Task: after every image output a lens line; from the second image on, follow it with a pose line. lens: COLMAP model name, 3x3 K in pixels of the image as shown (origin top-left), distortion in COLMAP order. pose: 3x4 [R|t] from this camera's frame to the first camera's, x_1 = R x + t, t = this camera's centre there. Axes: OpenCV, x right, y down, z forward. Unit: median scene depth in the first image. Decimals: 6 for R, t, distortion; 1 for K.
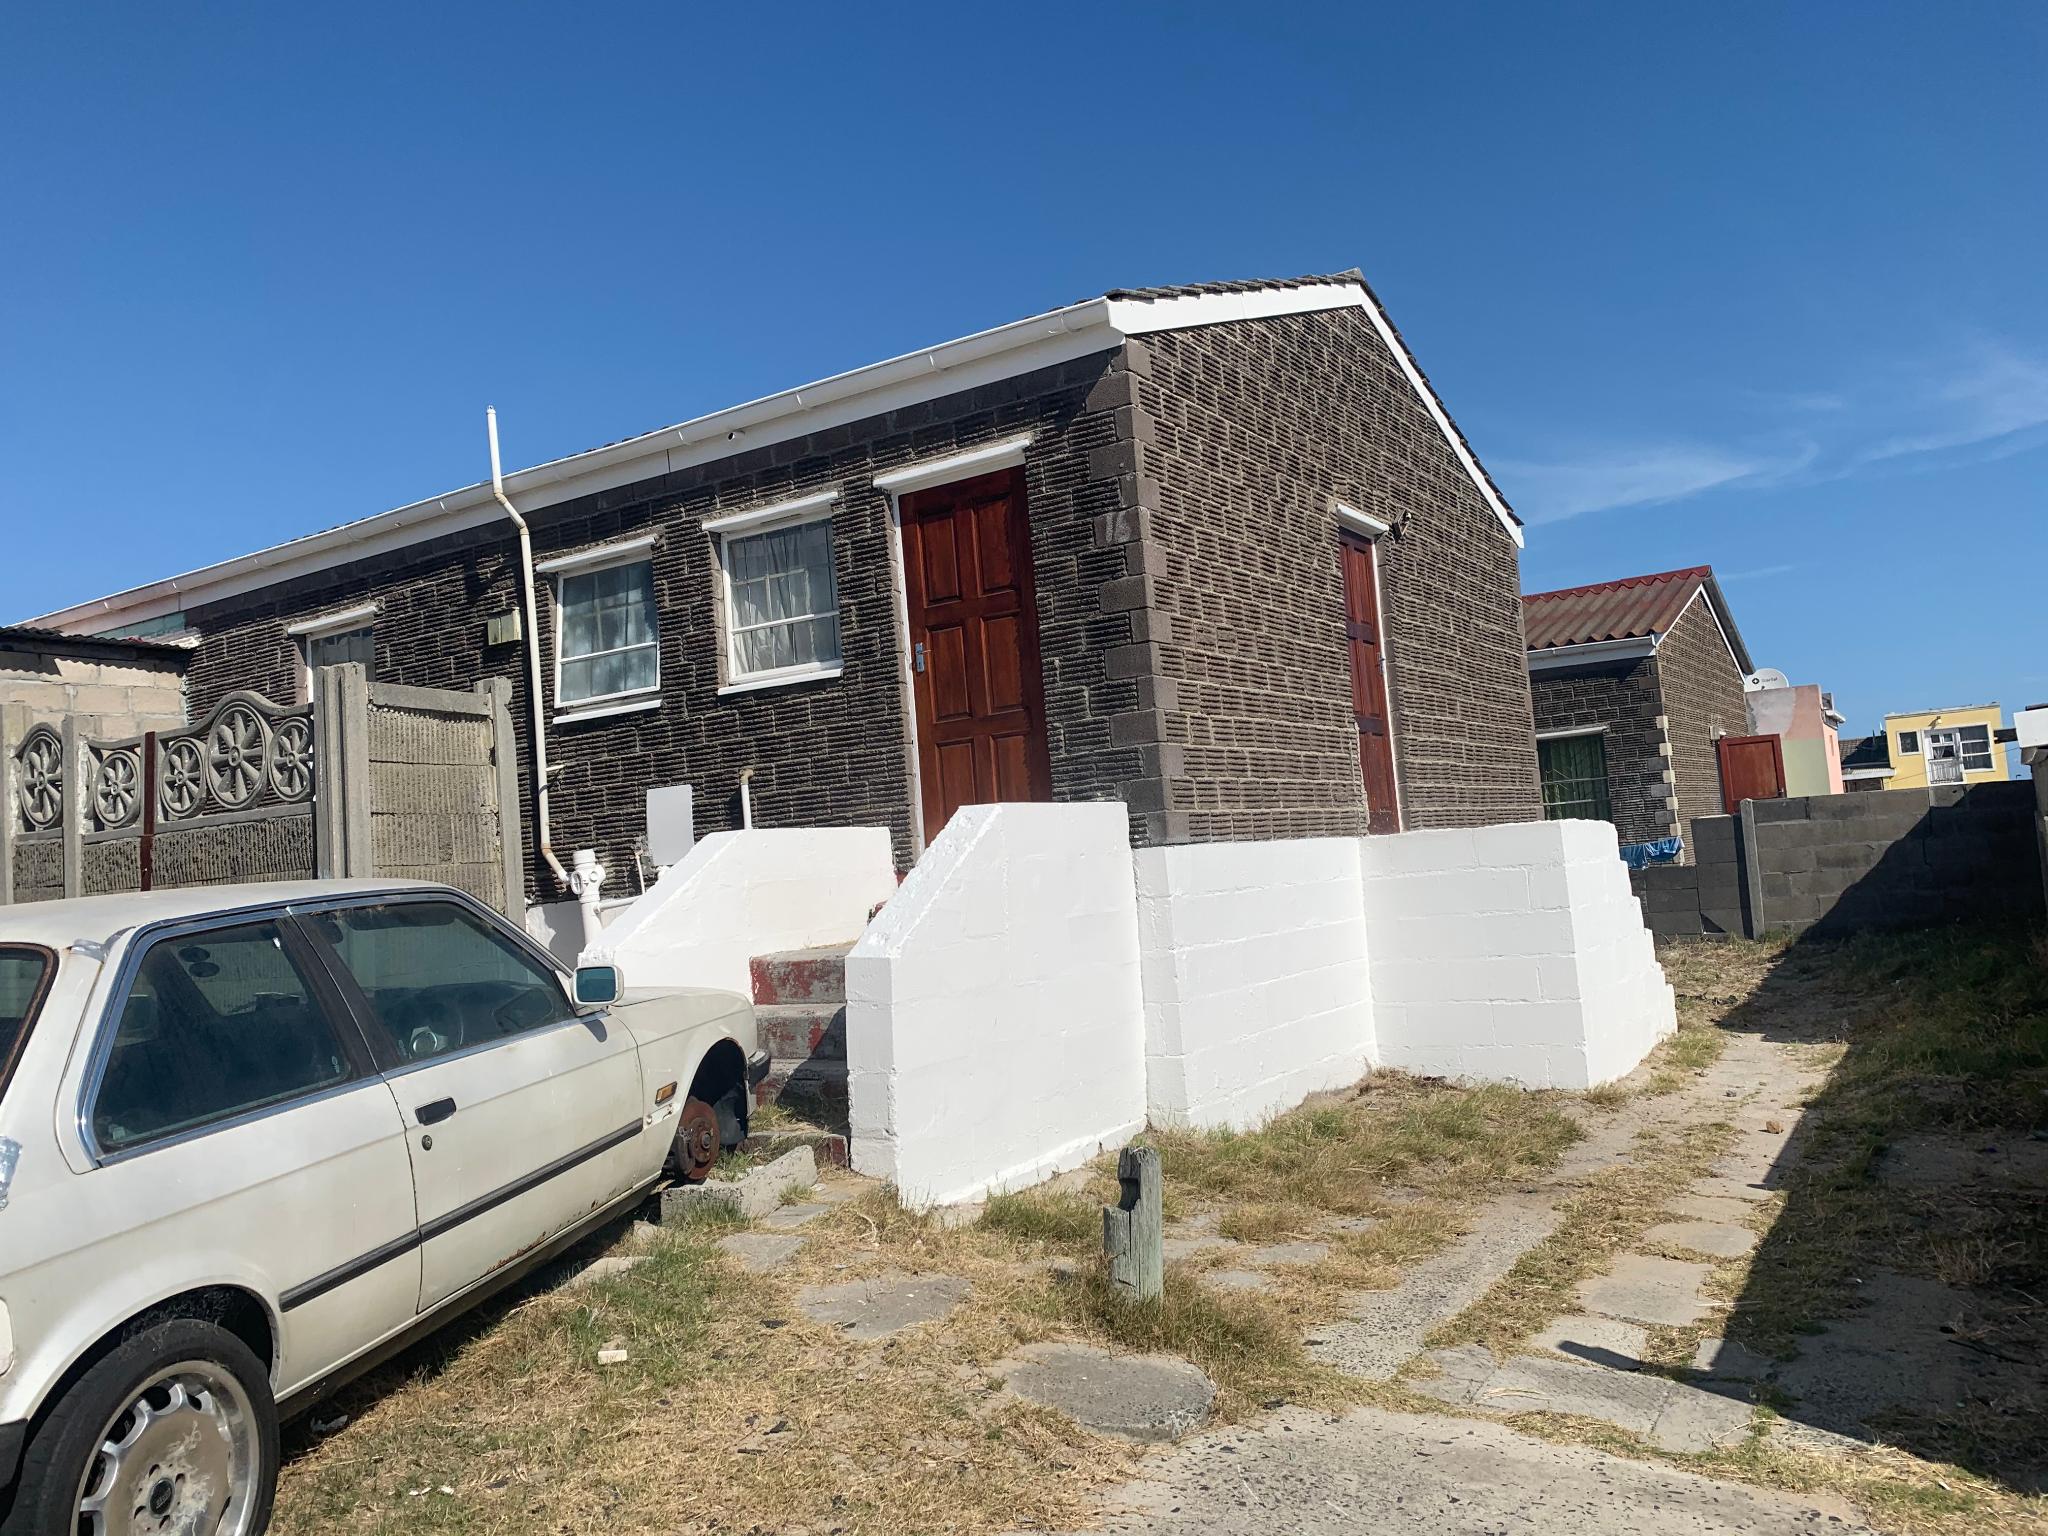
lens RADIAL K [[1562.6, 0, 1023.3], [0, 1562.6, 756.5], [0, 0, 1]] dist [0.051931, -0.058362]
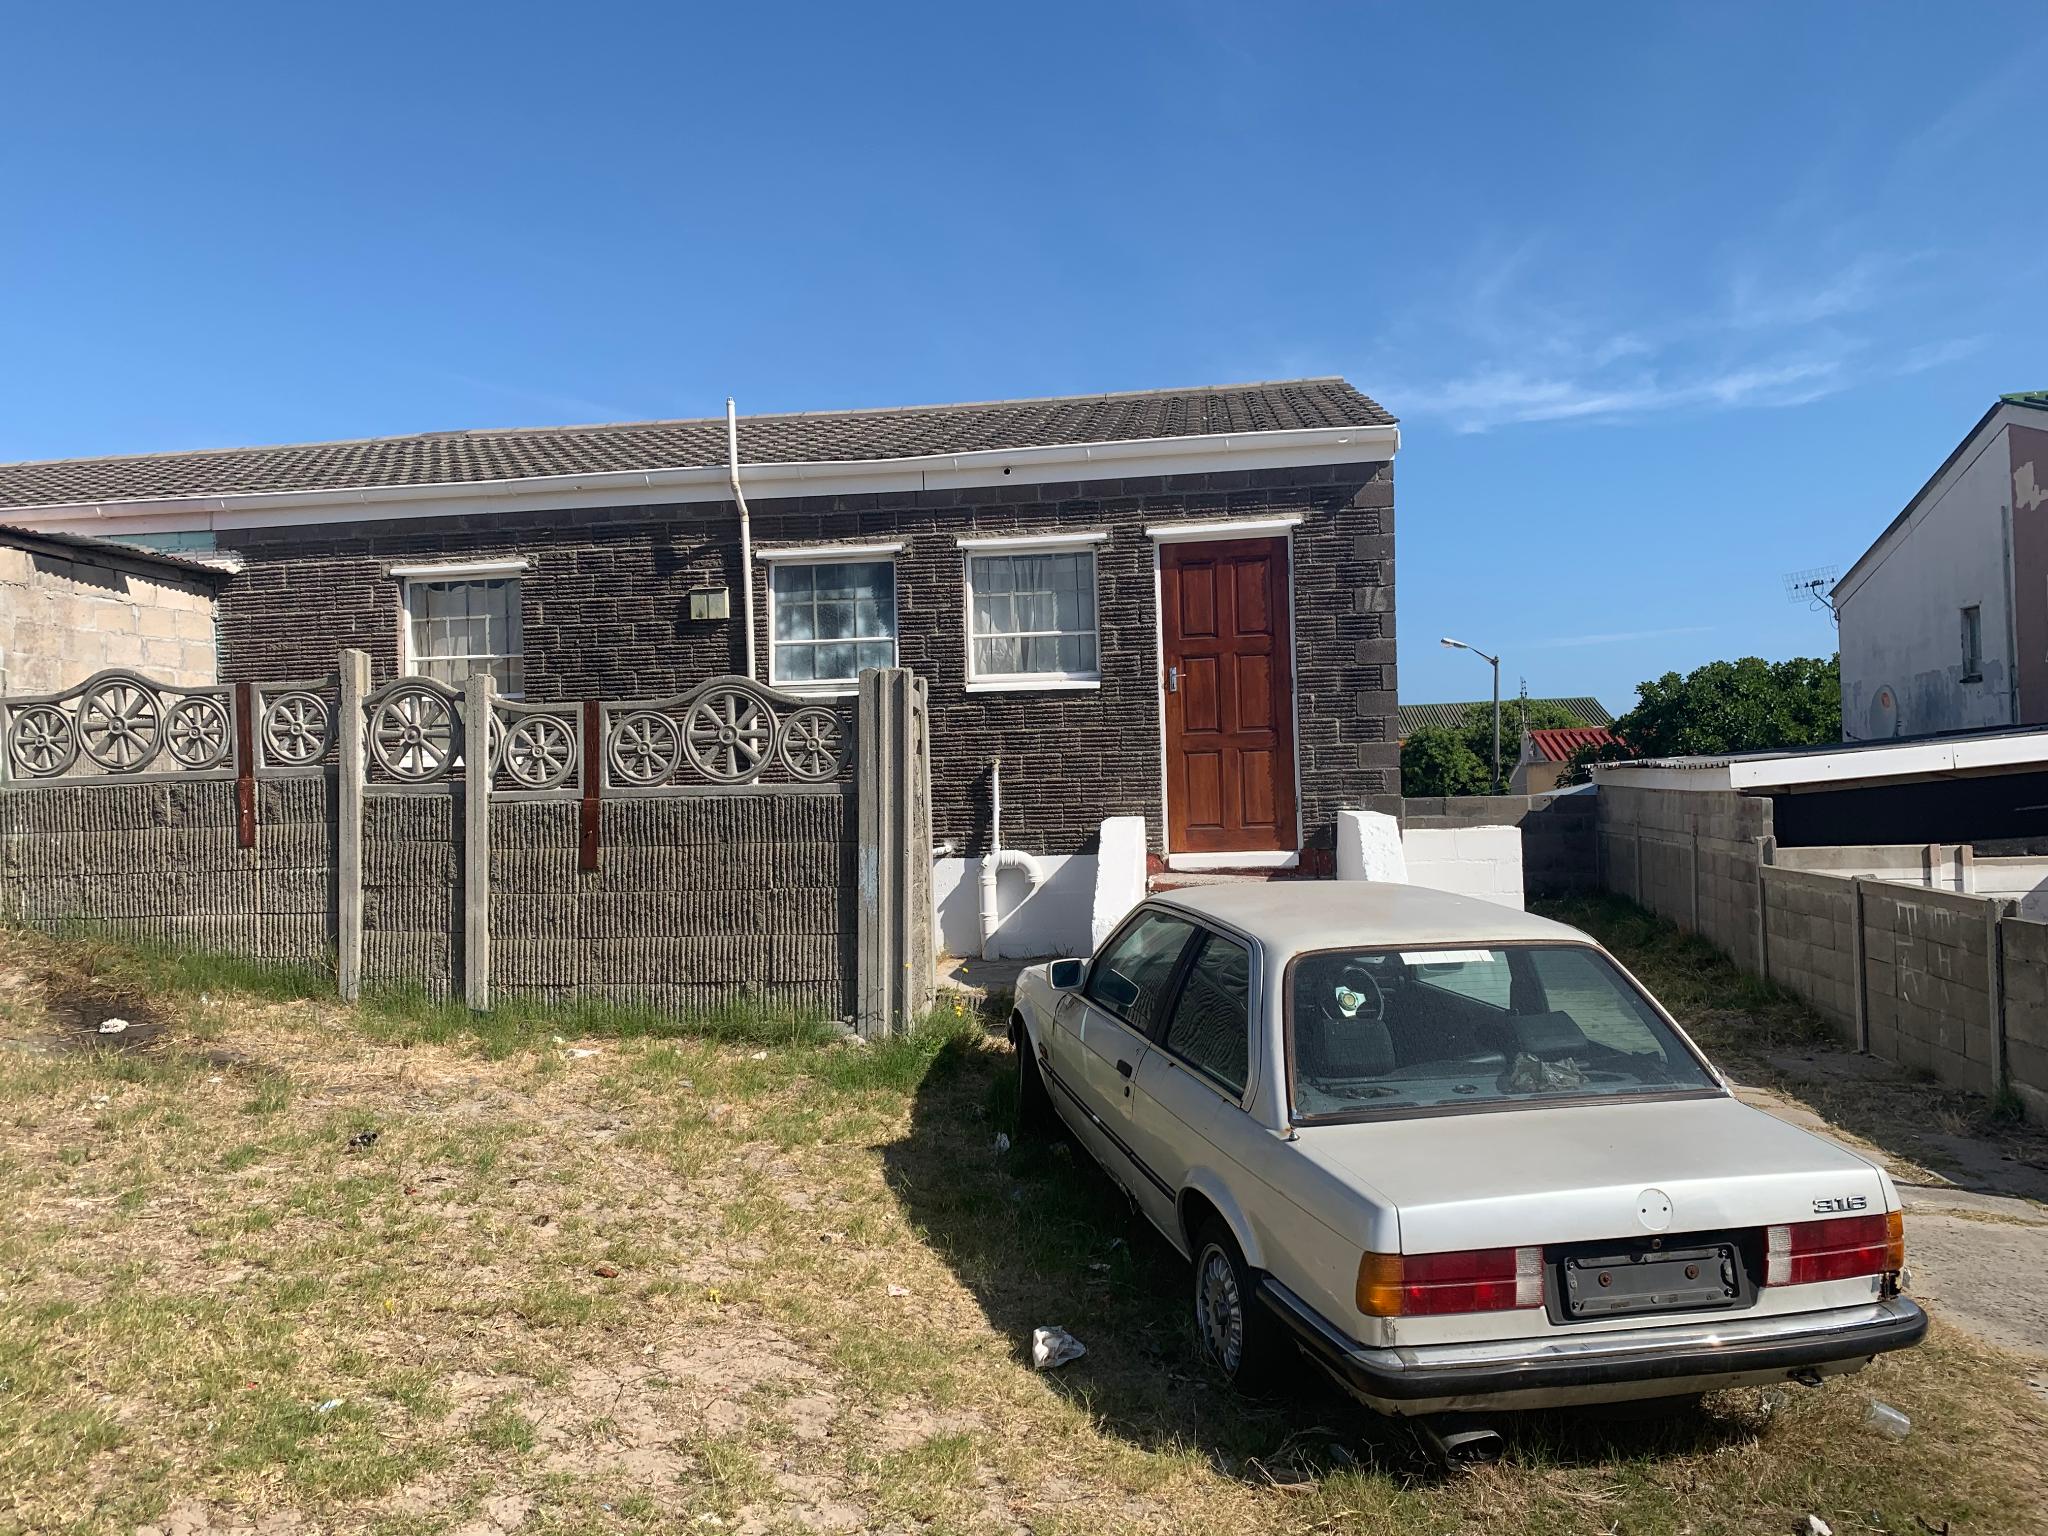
lens RADIAL K [[1562.6, 0, 1008.7], [0, 1562.6, 749.1], [0, 0, 1]] dist [0.051931, -0.058362]
pose [[0.909951, 0.059723, 0.410392, -0.661726], [-0.073839, 0.997096, 0.018617, -0.021664], [-0.408089, -0.047244, 0.911719, -0.063900]]
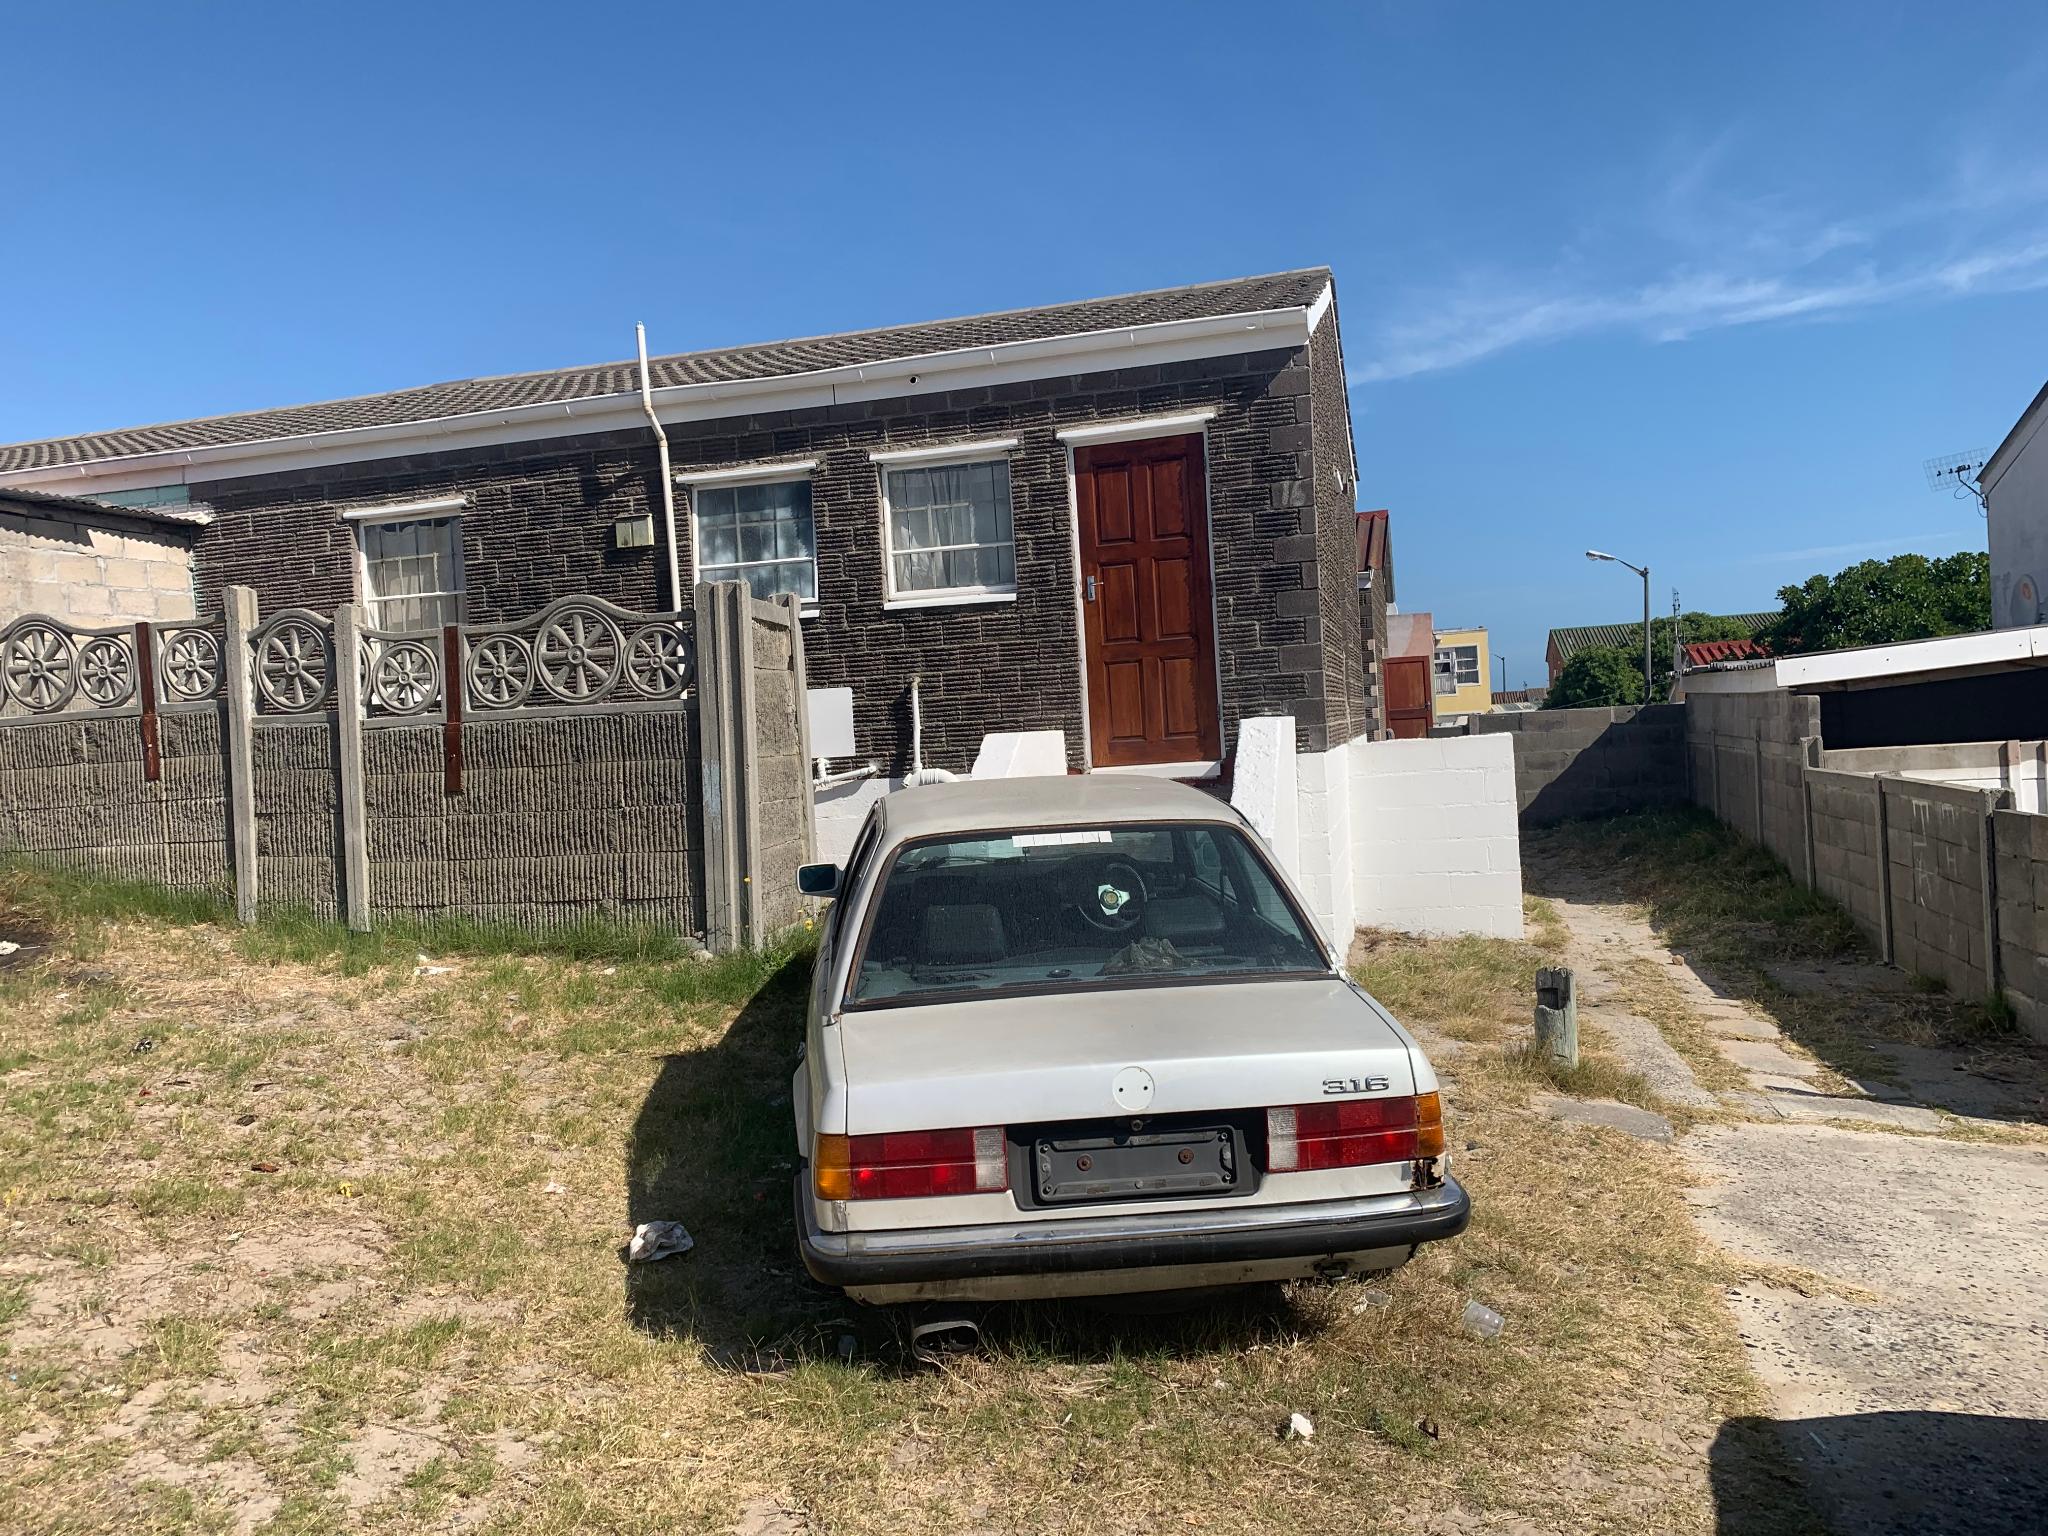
lens RADIAL K [[1562.6, 0, 1021.9], [0, 1562.6, 765.9], [0, 0, 1]] dist [0.051931, -0.058362]
pose [[0.955022, 0.015021, 0.296155, -0.451184], [-0.037663, 0.996772, 0.070895, -0.010591], [-0.294134, -0.078860, 0.952505, -0.120046]]
